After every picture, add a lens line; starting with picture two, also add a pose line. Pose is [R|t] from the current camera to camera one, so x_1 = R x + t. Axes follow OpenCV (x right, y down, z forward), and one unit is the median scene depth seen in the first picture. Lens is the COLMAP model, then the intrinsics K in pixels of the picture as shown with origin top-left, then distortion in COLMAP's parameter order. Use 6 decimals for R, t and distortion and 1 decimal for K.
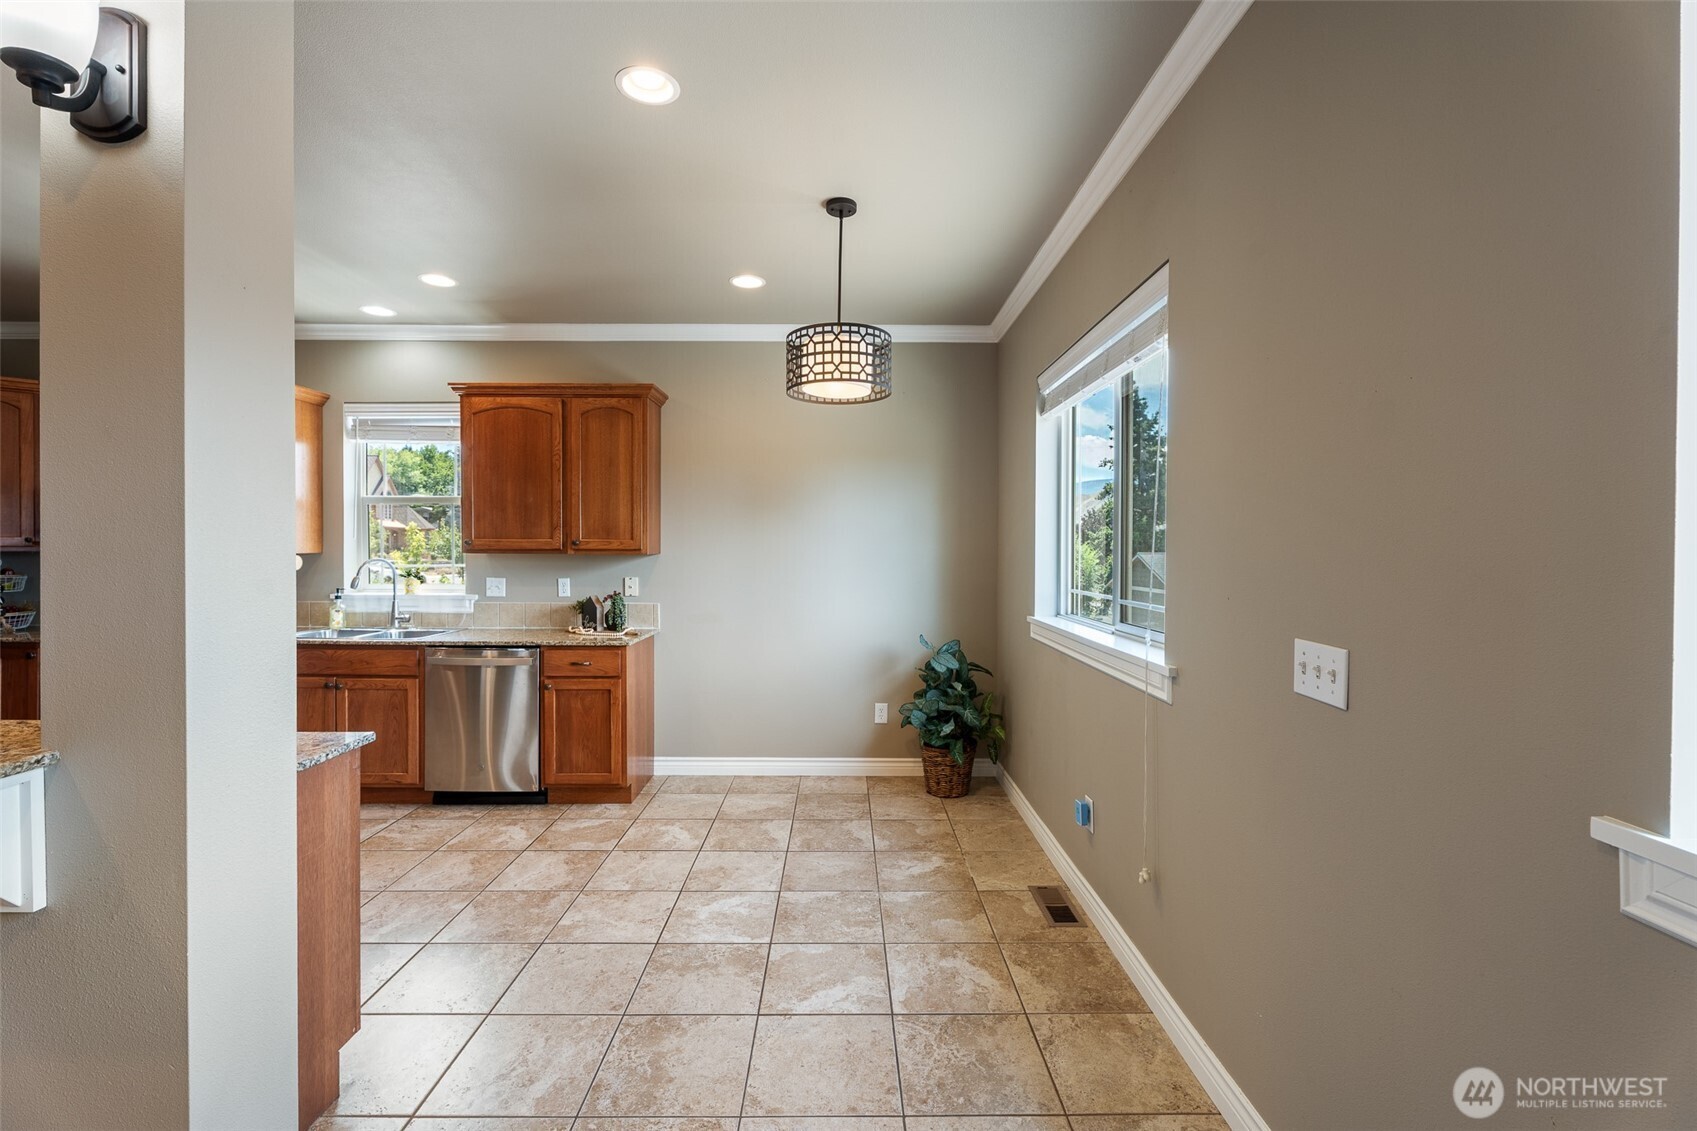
lens RADIAL K [[748.6, 0, 847.2], [0, 748.6, 557.2], [0, 0, 1]] dist [-0.002736, -0.001377]
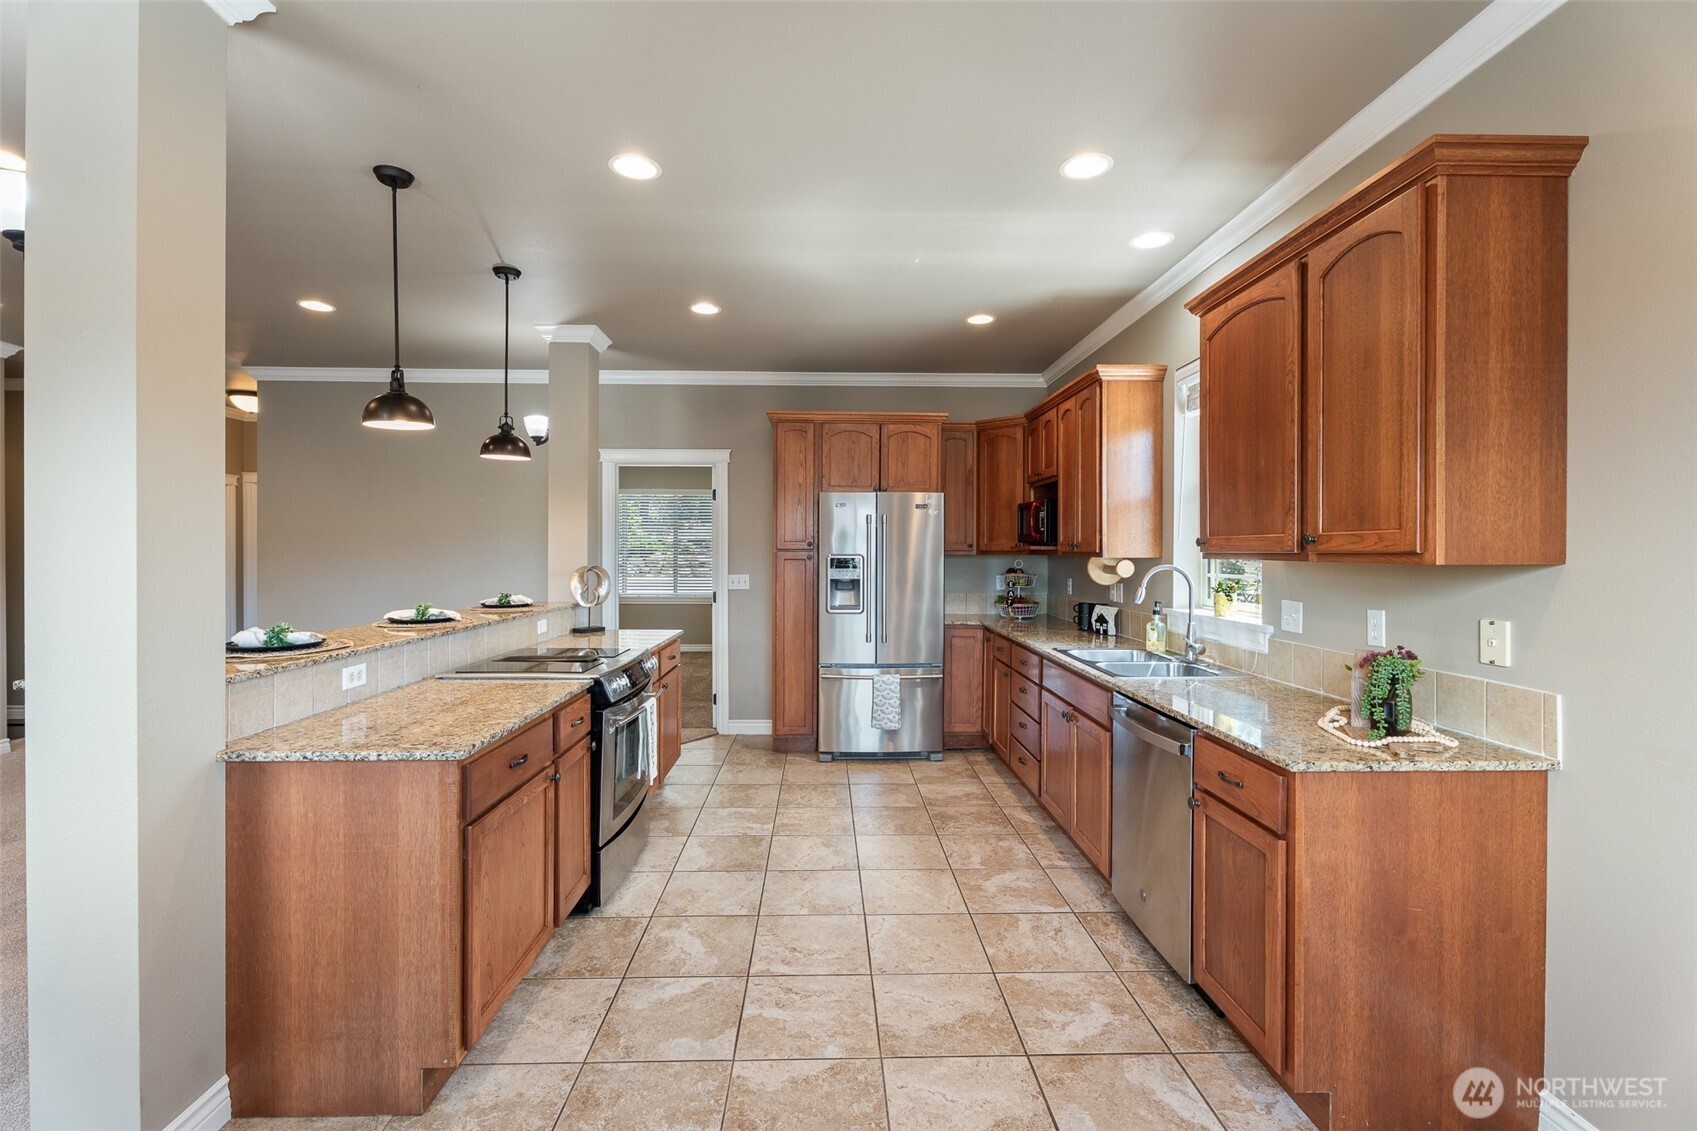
lens RADIAL K [[748.6, 0, 845.8], [0, 748.6, 557.3], [0, 0, 1]] dist [-0.002736, -0.001377]
pose [[0.018323, 0.006142, -0.999813, 0.139104], [-0.015280, 0.999866, 0.005862, -0.005805], [0.999715, 0.015170, 0.018414, 0.729219]]
